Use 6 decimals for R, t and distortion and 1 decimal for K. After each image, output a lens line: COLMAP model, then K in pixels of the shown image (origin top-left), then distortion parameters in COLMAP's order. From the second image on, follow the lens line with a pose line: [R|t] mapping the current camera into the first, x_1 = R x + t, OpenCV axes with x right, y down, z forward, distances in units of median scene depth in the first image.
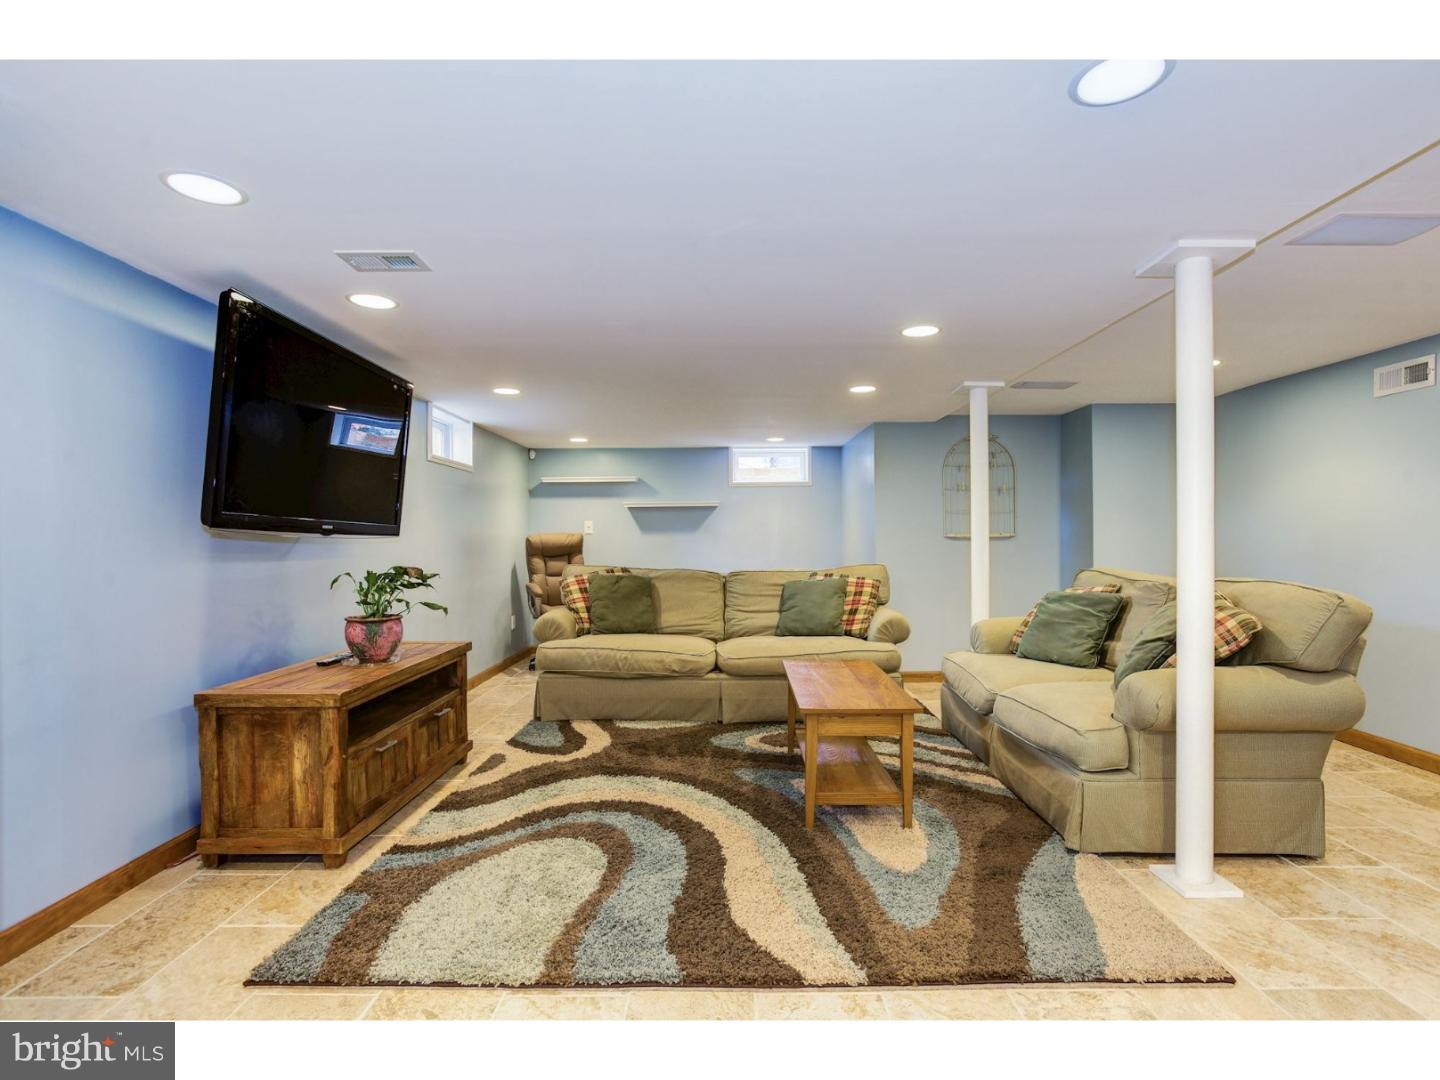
lens RADIAL K [[705.7, 0, 733.3], [0, 705.7, 538.7], [0, 0, 1]] dist [-0.043680, 0.016092]
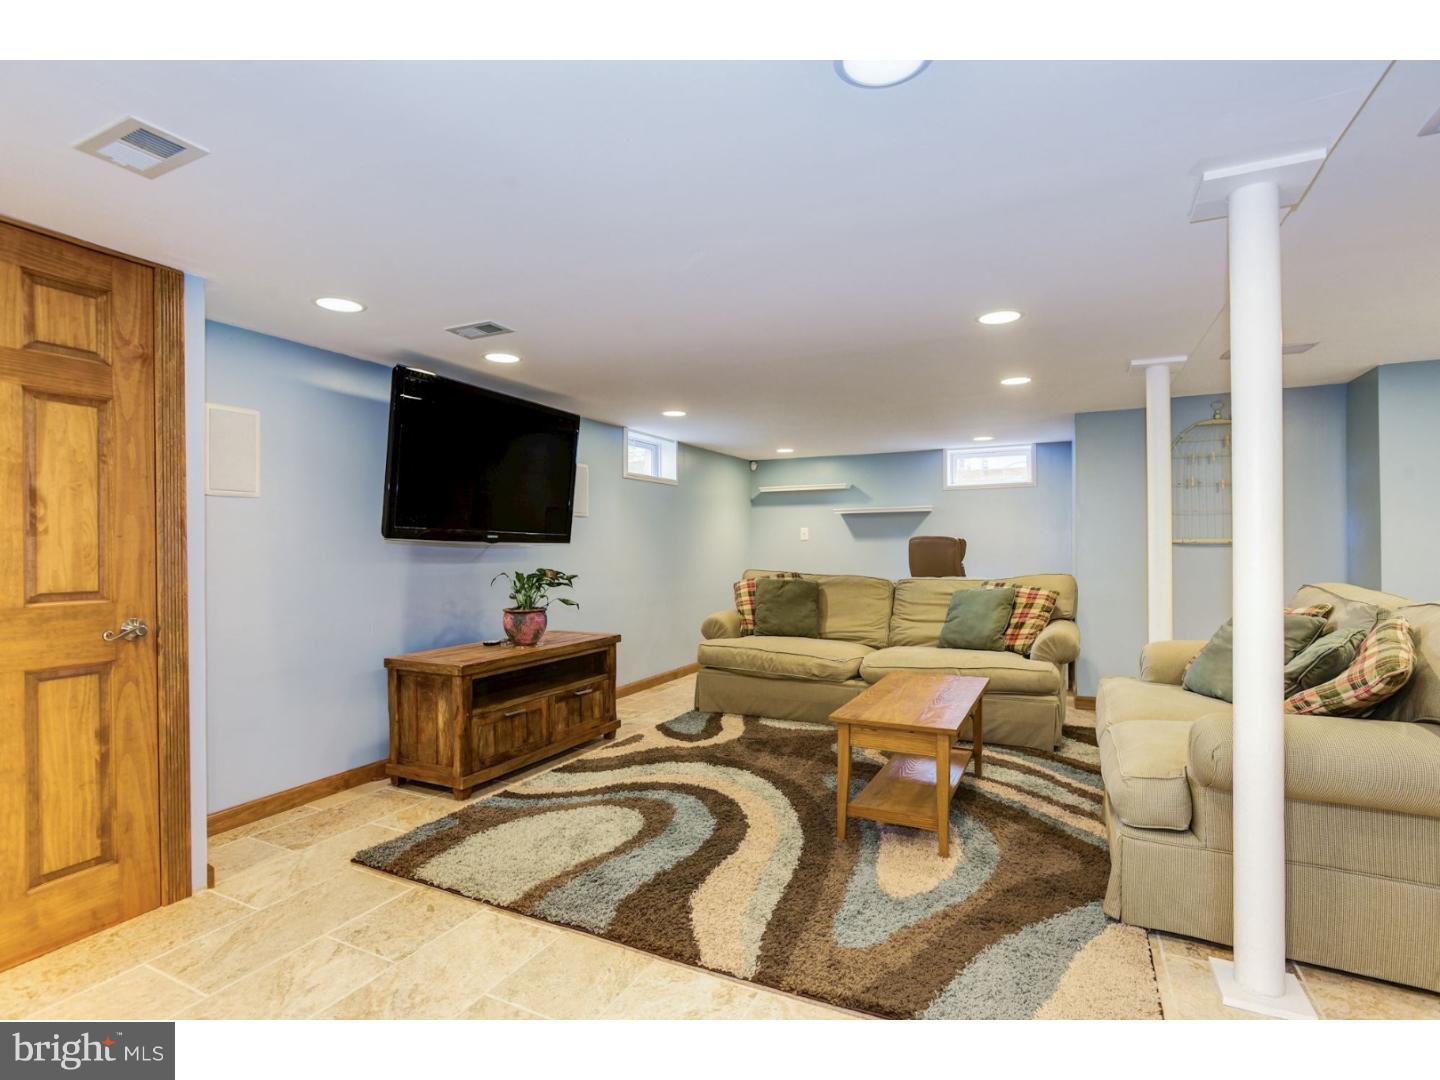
lens RADIAL K [[705.7, 0, 712.2], [0, 705.7, 539.8], [0, 0, 1]] dist [-0.043680, 0.016092]
pose [[0.895547, -0.003743, -0.444951, 0.390391], [0.001074, 0.999980, -0.006249, -0.003080], [0.444965, 0.005118, 0.895533, 0.030776]]
